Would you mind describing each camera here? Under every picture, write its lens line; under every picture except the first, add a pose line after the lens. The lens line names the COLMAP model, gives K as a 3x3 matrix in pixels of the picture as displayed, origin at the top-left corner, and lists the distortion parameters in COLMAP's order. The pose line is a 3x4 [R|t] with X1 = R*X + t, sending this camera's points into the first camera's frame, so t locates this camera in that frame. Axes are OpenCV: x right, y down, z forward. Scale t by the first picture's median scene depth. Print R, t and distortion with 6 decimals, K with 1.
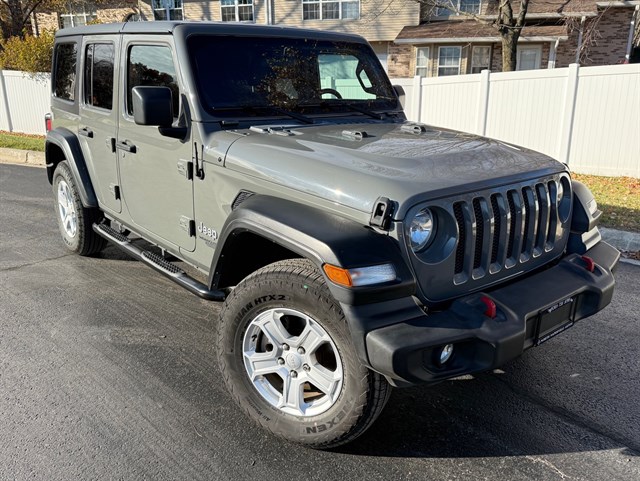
lens RADIAL K [[543.9, 0, 334.6], [0, 543.9, 243.1], [0, 0, 1]] dist [0.094136, -0.150881]
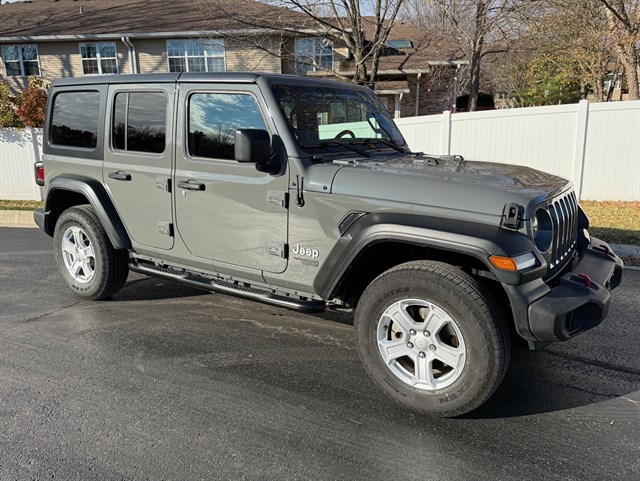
lens RADIAL K [[515.9, 0, 332.5], [0, 515.9, 243.3], [0, 0, 1]] dist [0.095288, -0.128995]
pose [[0.958469, -0.080599, 0.273570, -0.482812], [0.100375, 0.993195, -0.059057, 0.030190], [-0.266948, 0.084064, 0.960037, -0.051908]]
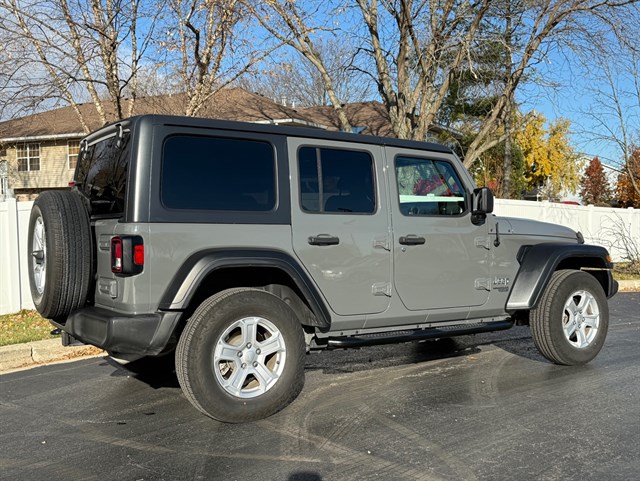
lens RADIAL K [[649.4, 0, 320.2], [0, 649.4, 248.0], [0, 0, 1]] dist [0.115421, -0.296838]
pose [[0.131839, -0.050107, 0.990004, -2.075987], [0.313209, 0.949663, 0.006355, -0.275592], [-0.940489, 0.309240, 0.140897, 1.199636]]
